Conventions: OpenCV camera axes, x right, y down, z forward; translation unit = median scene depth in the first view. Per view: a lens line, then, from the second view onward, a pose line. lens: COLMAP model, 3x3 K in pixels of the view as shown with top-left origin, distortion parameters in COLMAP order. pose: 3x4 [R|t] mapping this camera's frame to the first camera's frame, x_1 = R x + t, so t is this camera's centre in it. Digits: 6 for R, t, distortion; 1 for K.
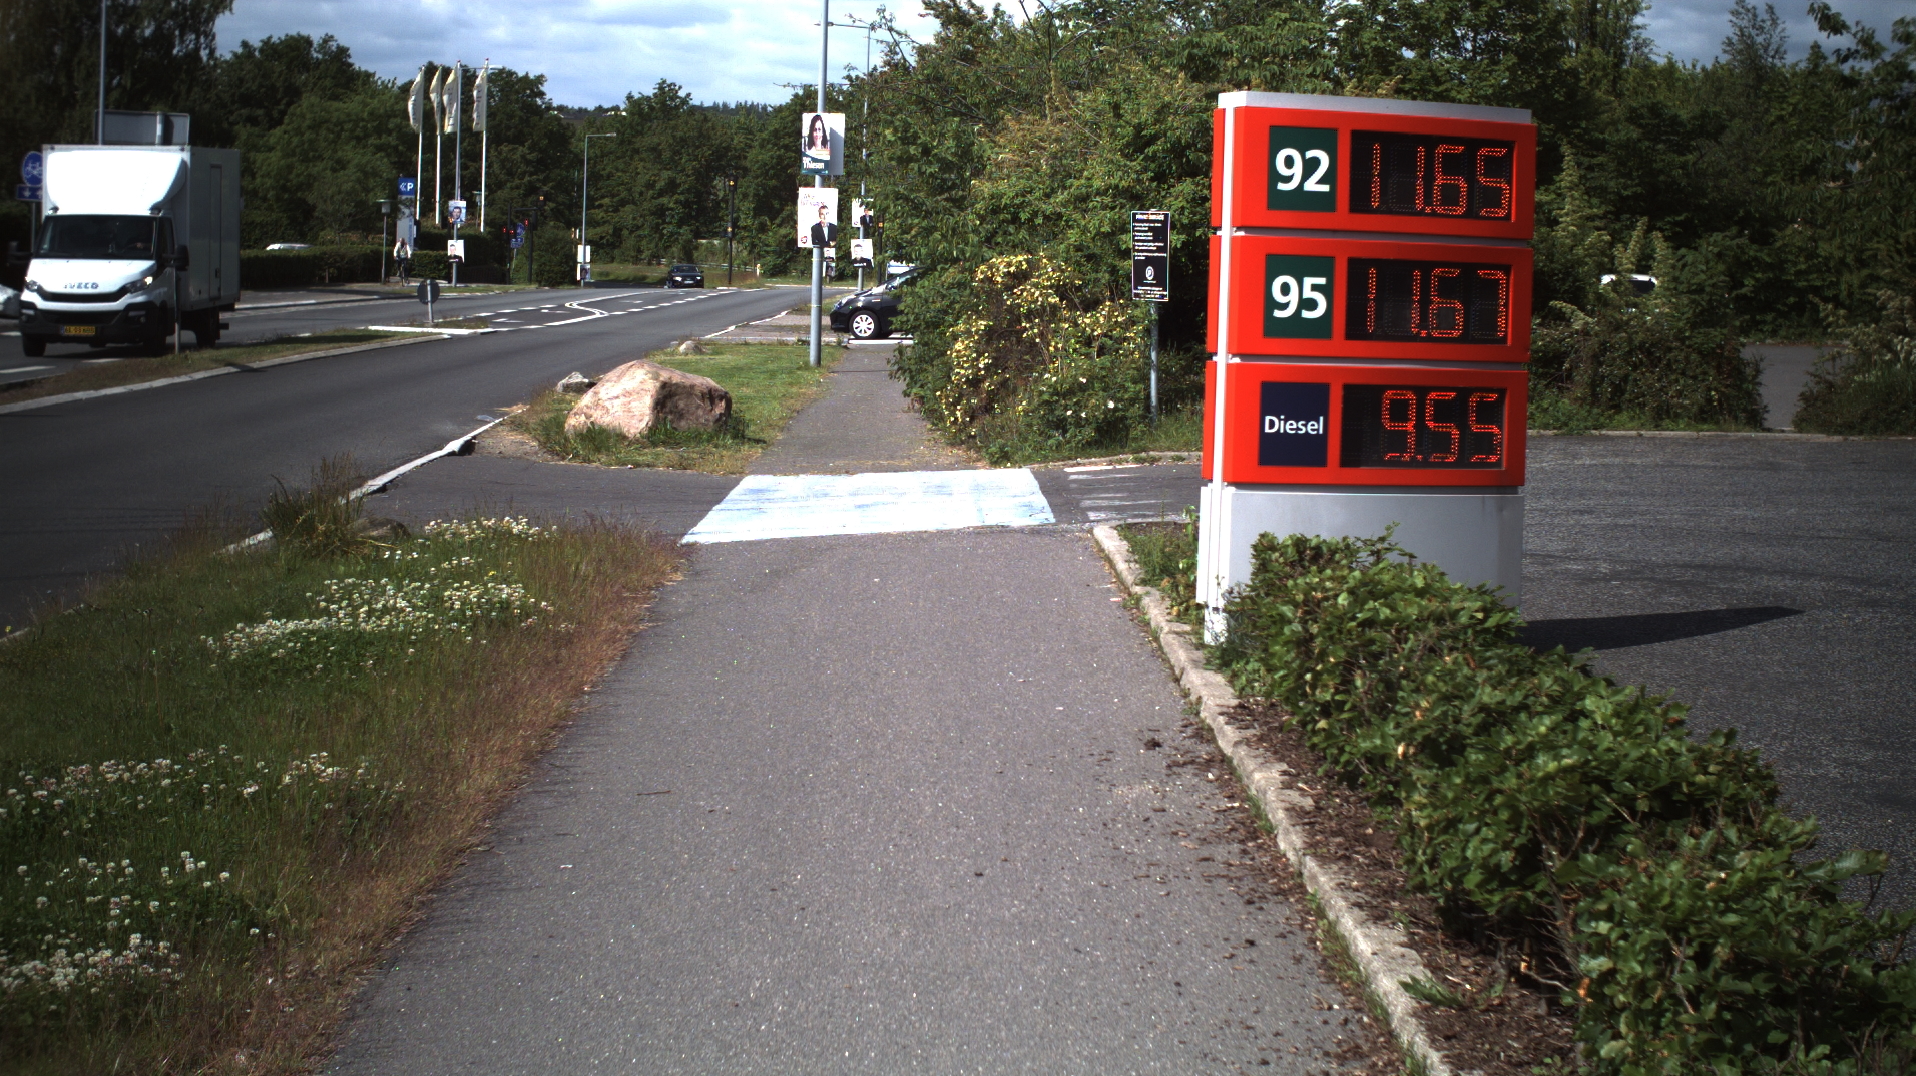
lens RADIAL K [[3545.1, 0, 910.7], [0, 3545.1, 558.3], [0, 0, 1]] dist [-0.256102, 0.000000]
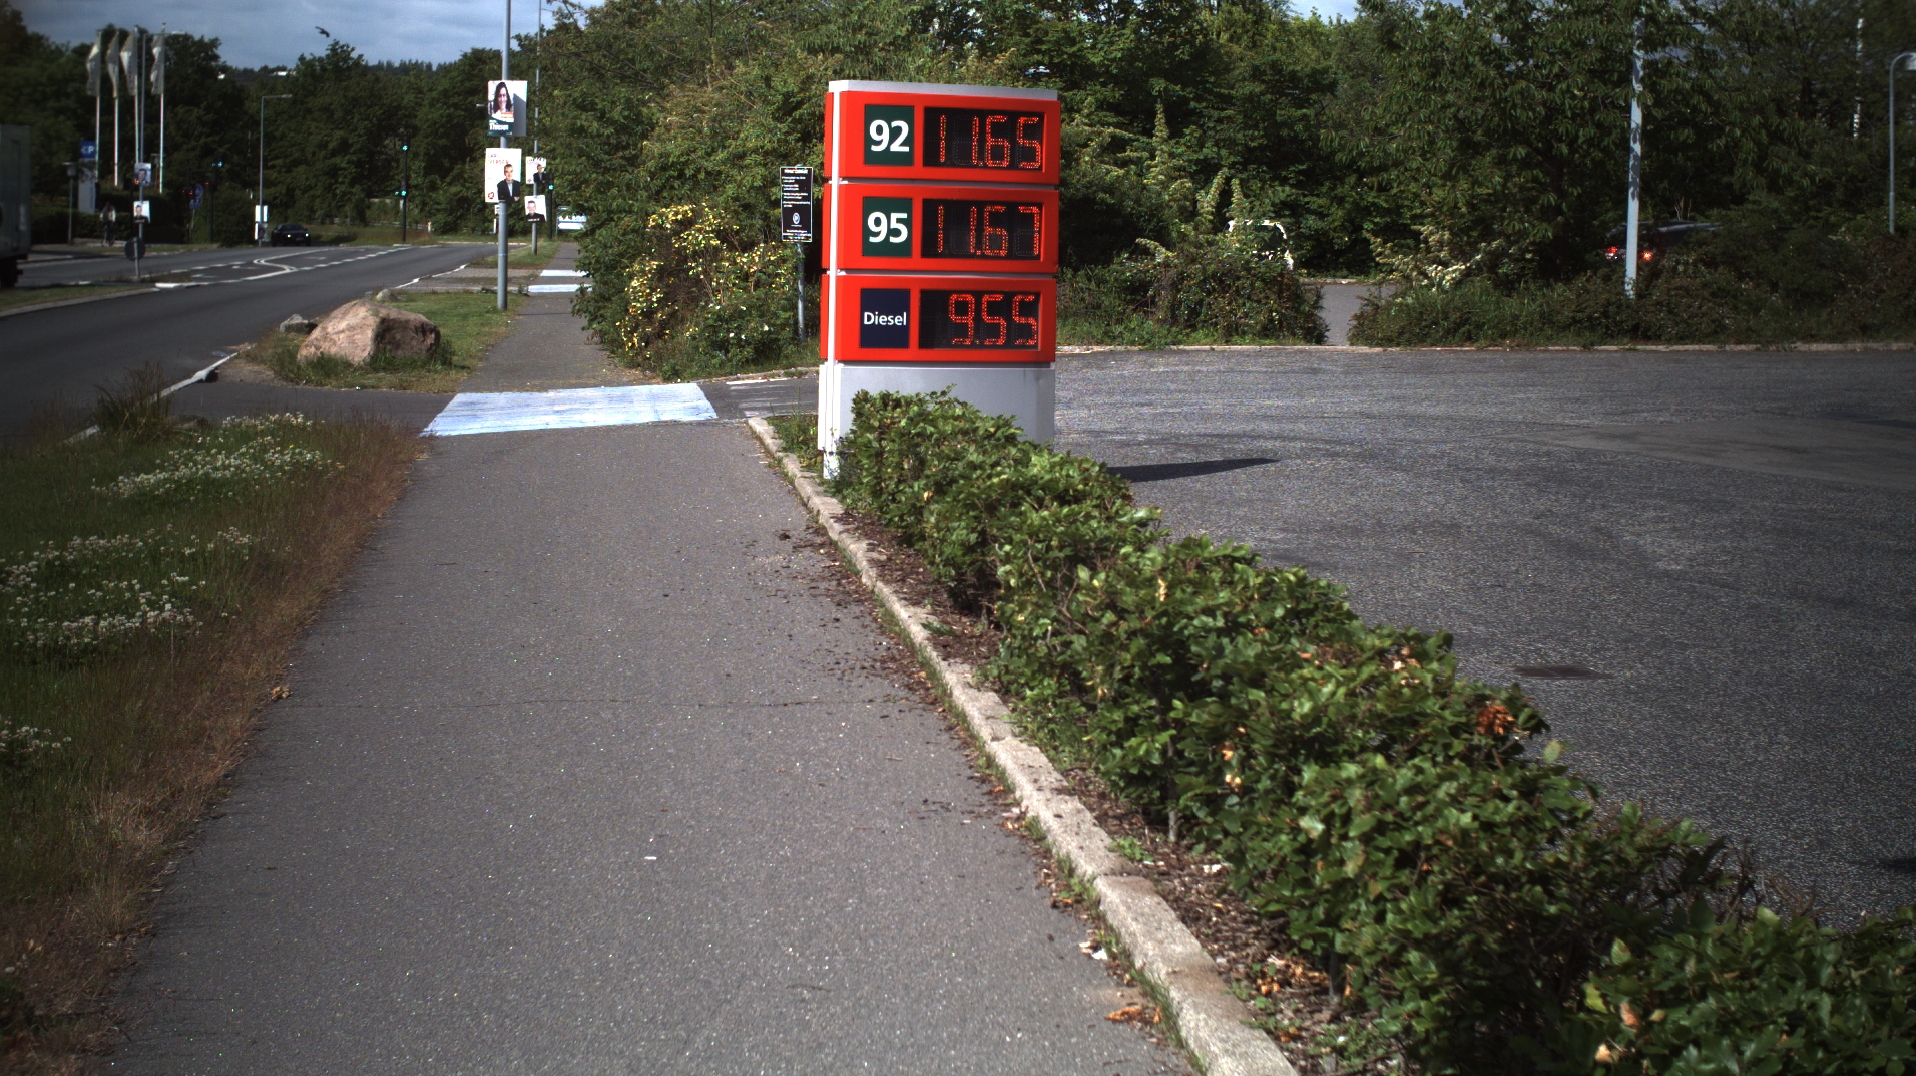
lens RADIAL K [[3545.1, 0, 892.6], [0, 3545.1, 541.1], [0, 0, 1]] dist [-0.256102, 0.000000]
pose [[0.996022, -0.015537, 0.087742, -0.005169], [0.014856, 0.999854, 0.008404, 0.015769], [-0.087860, -0.007067, 0.996108, -0.162236]]
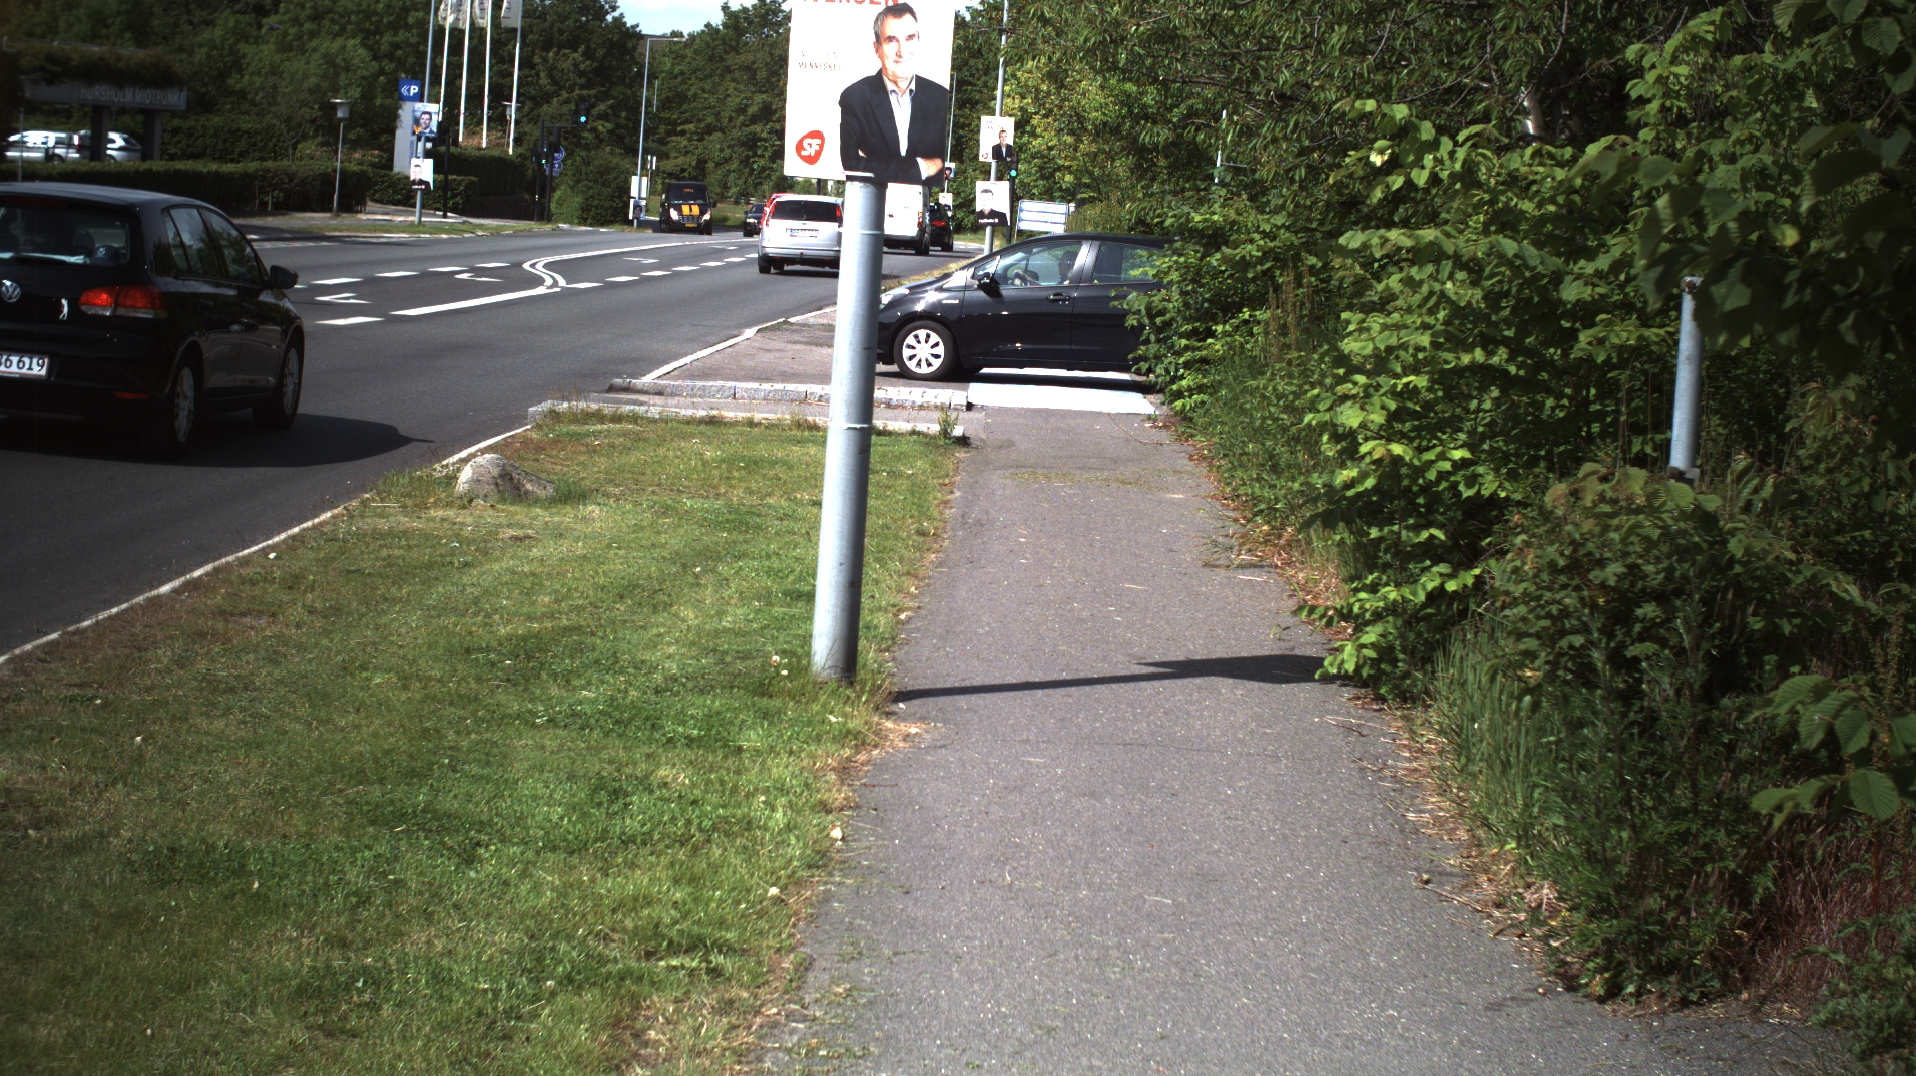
lens RADIAL K [[3545.1, 0, 1003.2], [0, 3545.1, 498.2], [0, 0, 1]] dist [-0.256102, 0.000000]
pose [[0.998964, 0.045377, -0.003551, -0.022444], [-0.045386, 0.998966, -0.002465, -0.097598], [0.003436, 0.002624, 0.999991, 1.121025]]
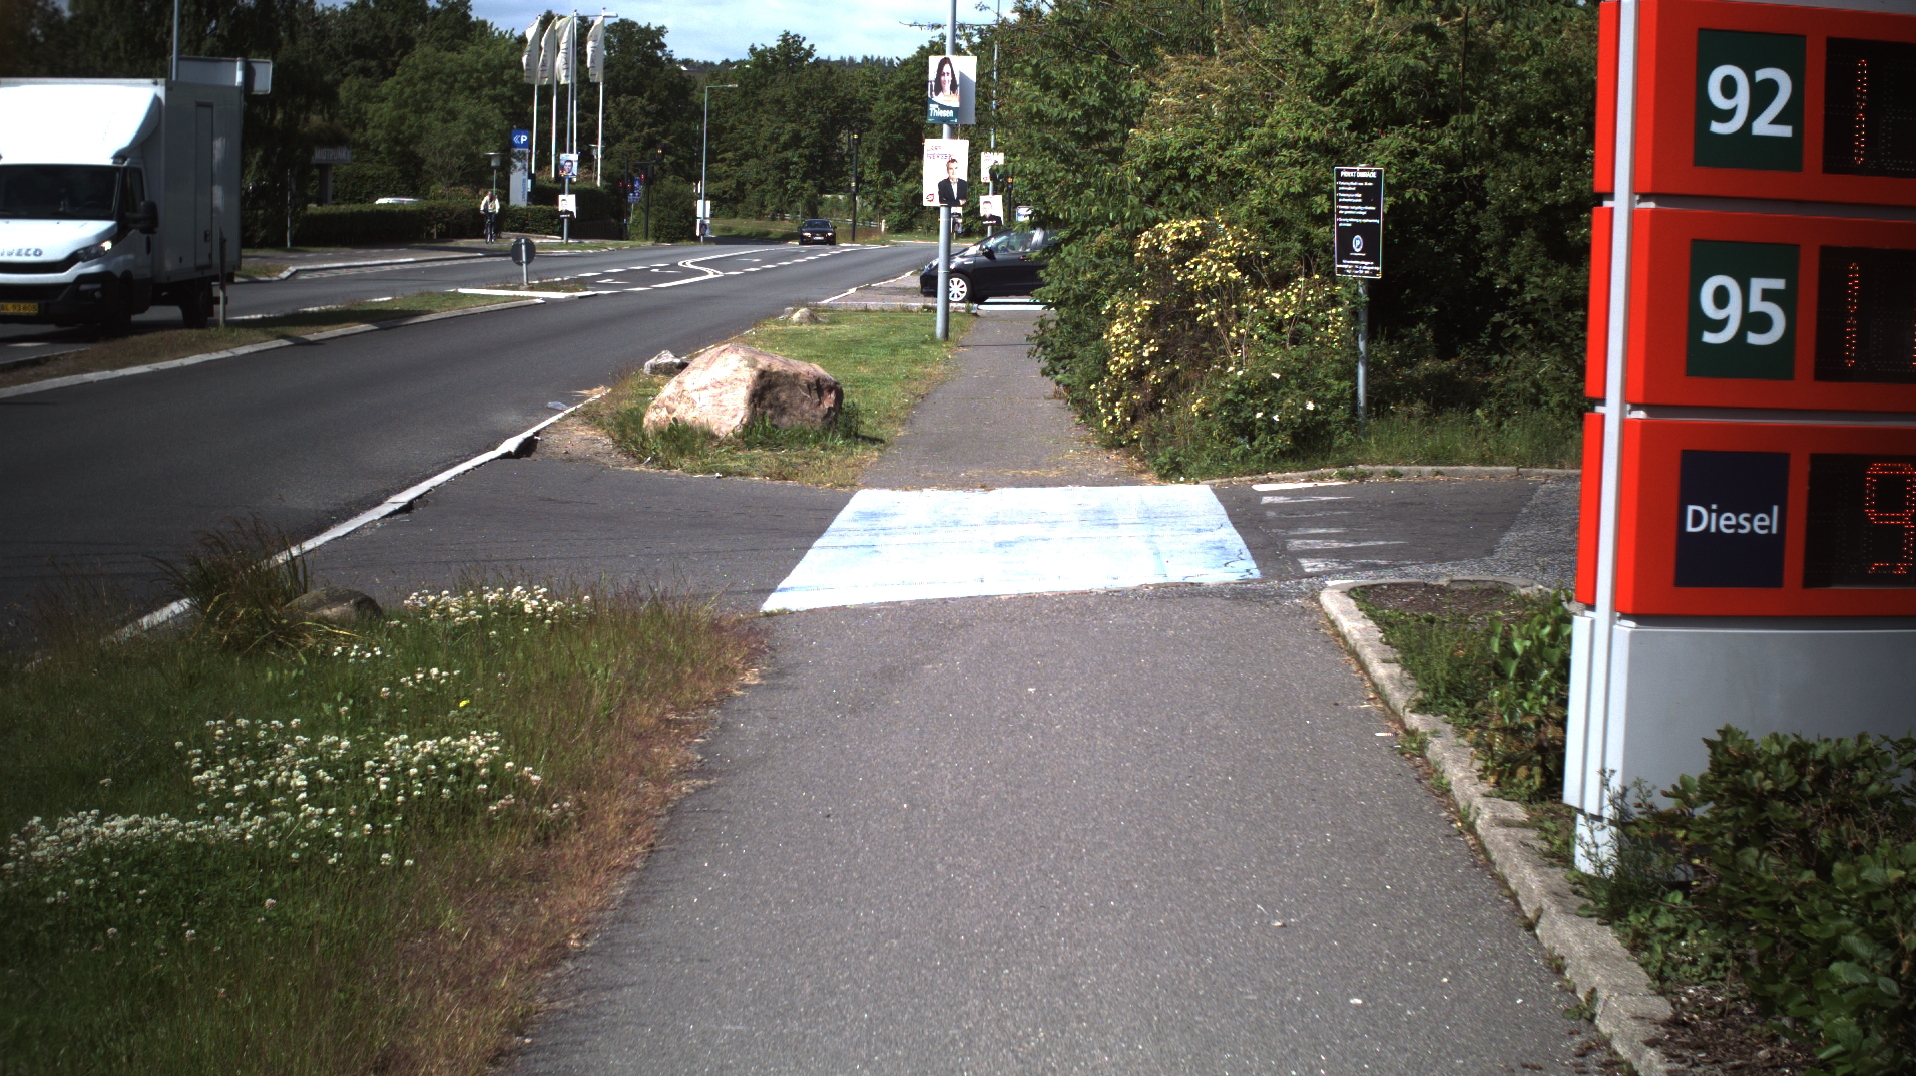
lens RADIAL K [[3545.1, 0, 934.7], [0, 3545.1, 571.9], [0, 0, 1]] dist [-0.256102, 0.000000]
pose [[0.999582, 0.005267, -0.028436, -0.004916], [-0.004795, 0.999850, 0.016666, -0.015737], [0.028519, -0.016522, 0.999457, 0.161806]]
